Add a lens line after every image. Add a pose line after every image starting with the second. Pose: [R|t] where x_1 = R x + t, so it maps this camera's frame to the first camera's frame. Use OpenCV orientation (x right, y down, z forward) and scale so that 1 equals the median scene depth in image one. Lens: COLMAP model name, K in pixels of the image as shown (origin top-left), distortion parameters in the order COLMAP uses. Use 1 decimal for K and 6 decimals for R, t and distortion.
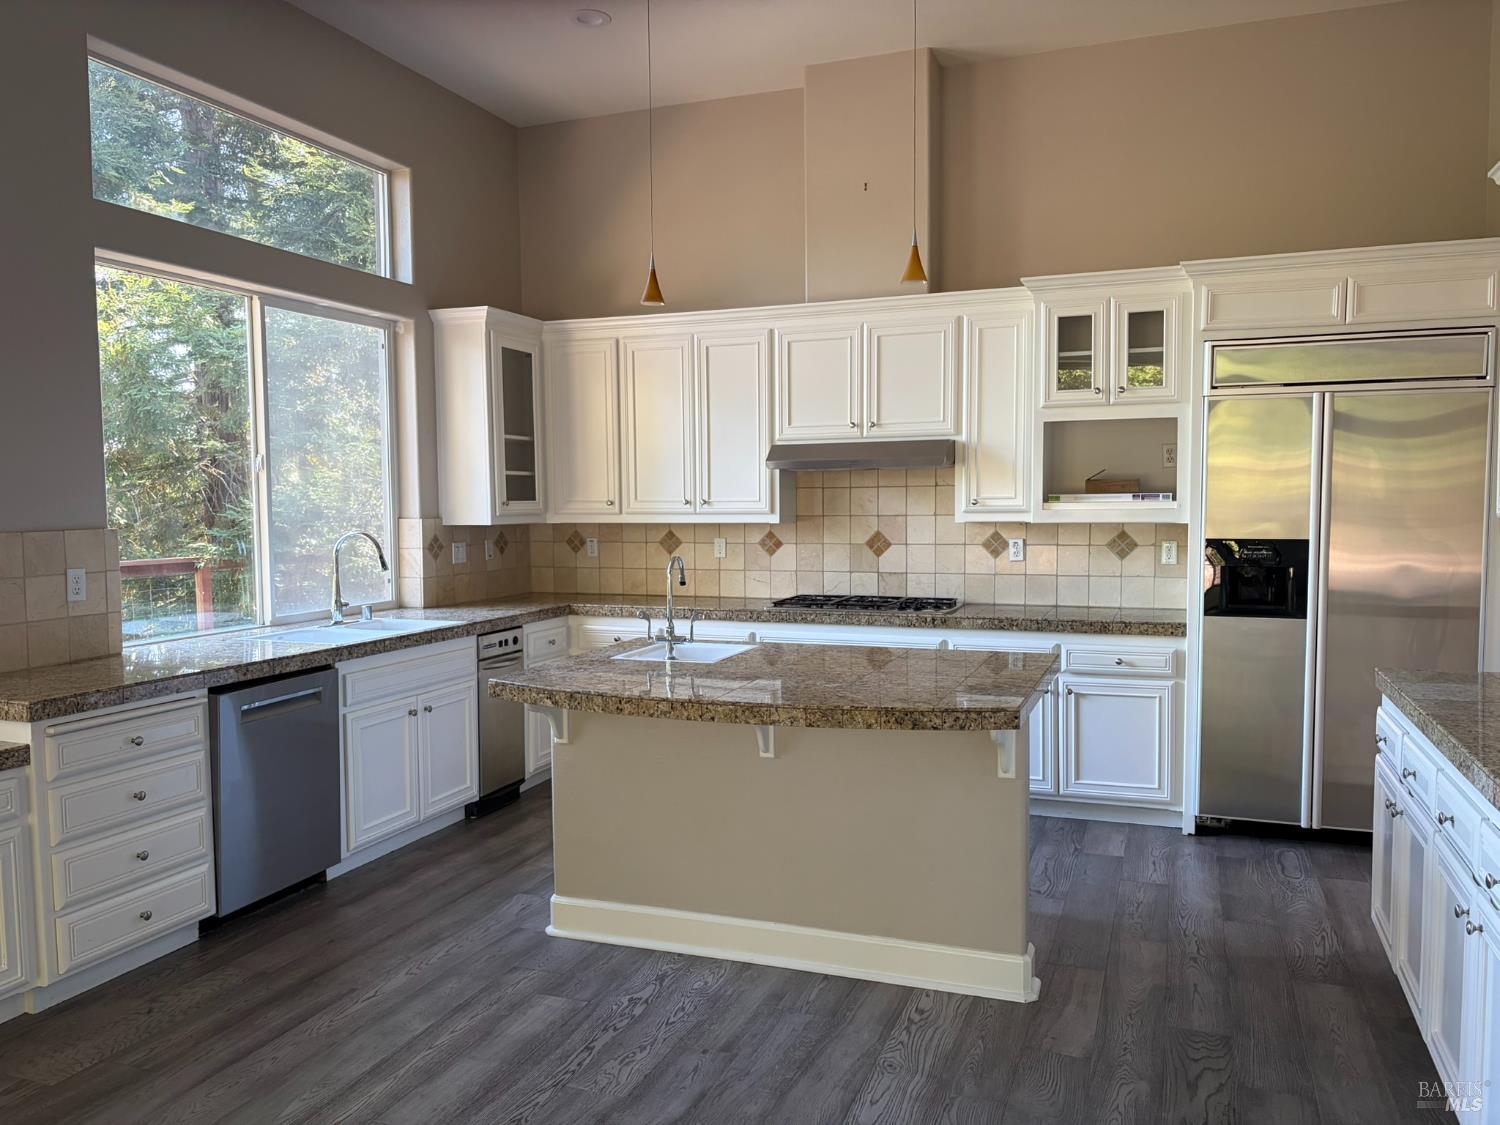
lens RADIAL K [[1133.9, 0, 742.0], [0, 1133.9, 574.1], [0, 0, 1]] dist [0.038248, -0.027588]
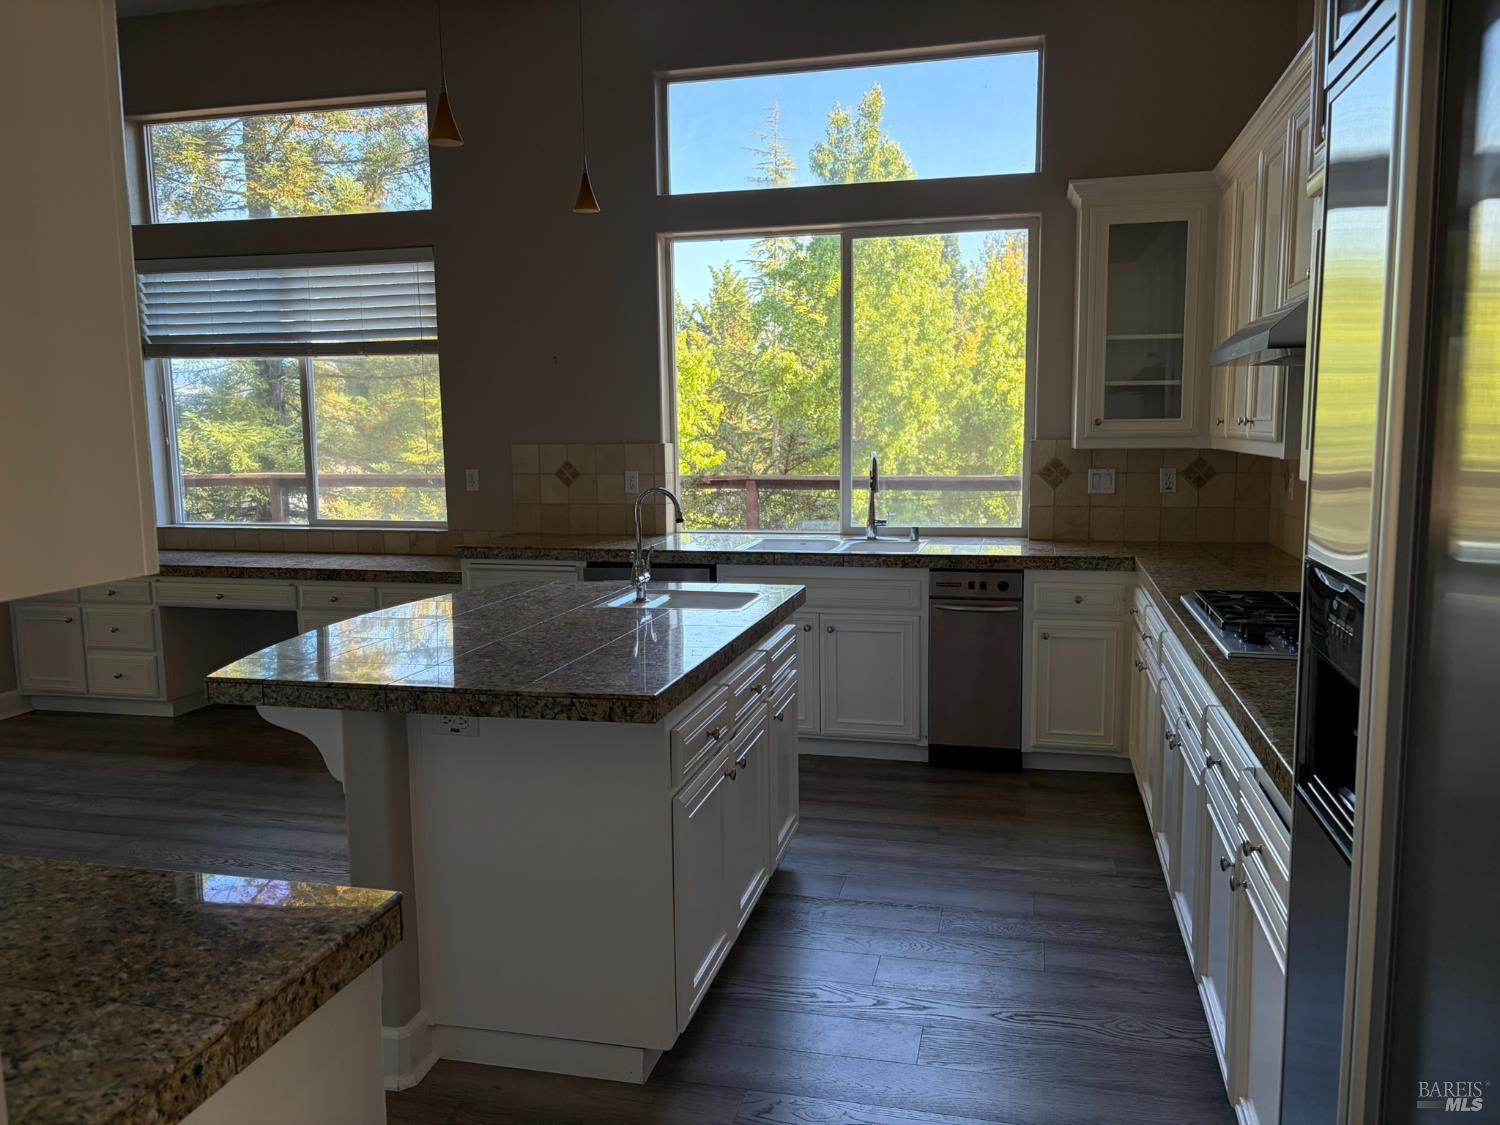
lens RADIAL K [[1133.9, 0, 741.2], [0, 1133.9, 568.4], [0, 0, 1]] dist [0.038248, -0.027588]
pose [[0.121188, 0.130050, -0.984073, 0.653201], [-0.056554, 0.990675, 0.123958, -0.052130], [0.991017, 0.040631, 0.127413, 0.751016]]
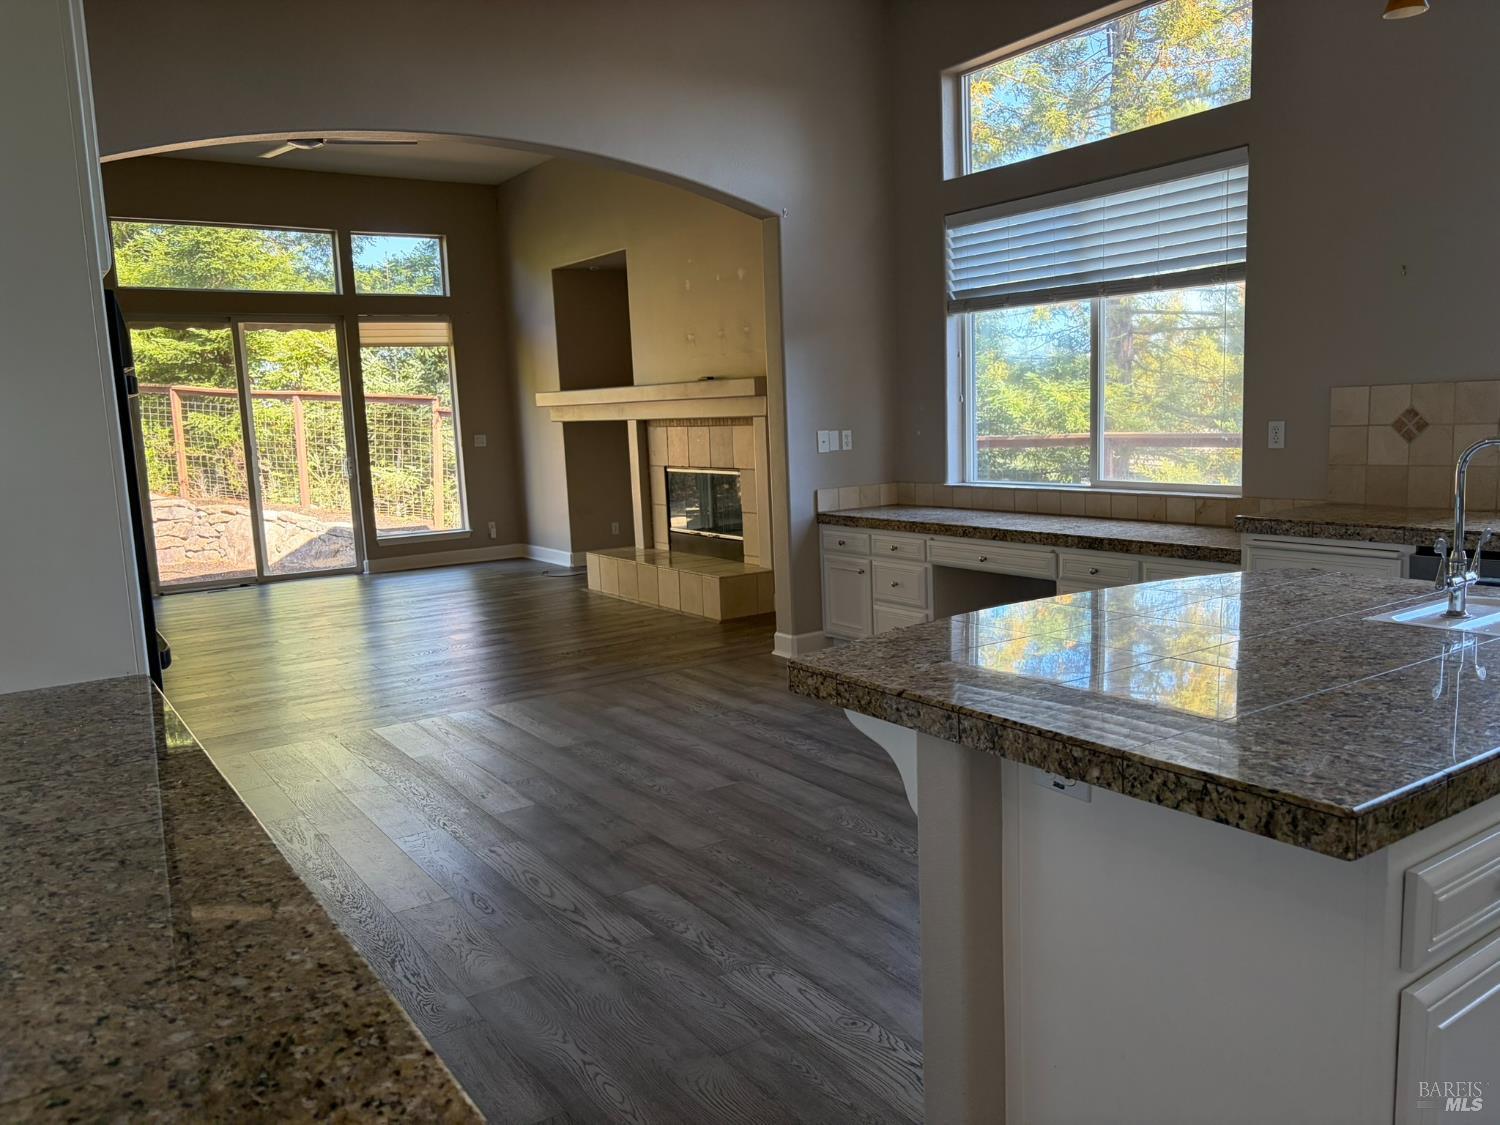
lens RADIAL K [[1133.9, 0, 752.1], [0, 1133.9, 562.9], [0, 0, 1]] dist [0.038248, -0.027588]
pose [[-0.568282, 0.138673, -0.811064, 0.481147], [-0.013073, 0.984050, 0.177409, -0.039074], [0.822730, 0.111422, -0.557405, 0.800658]]
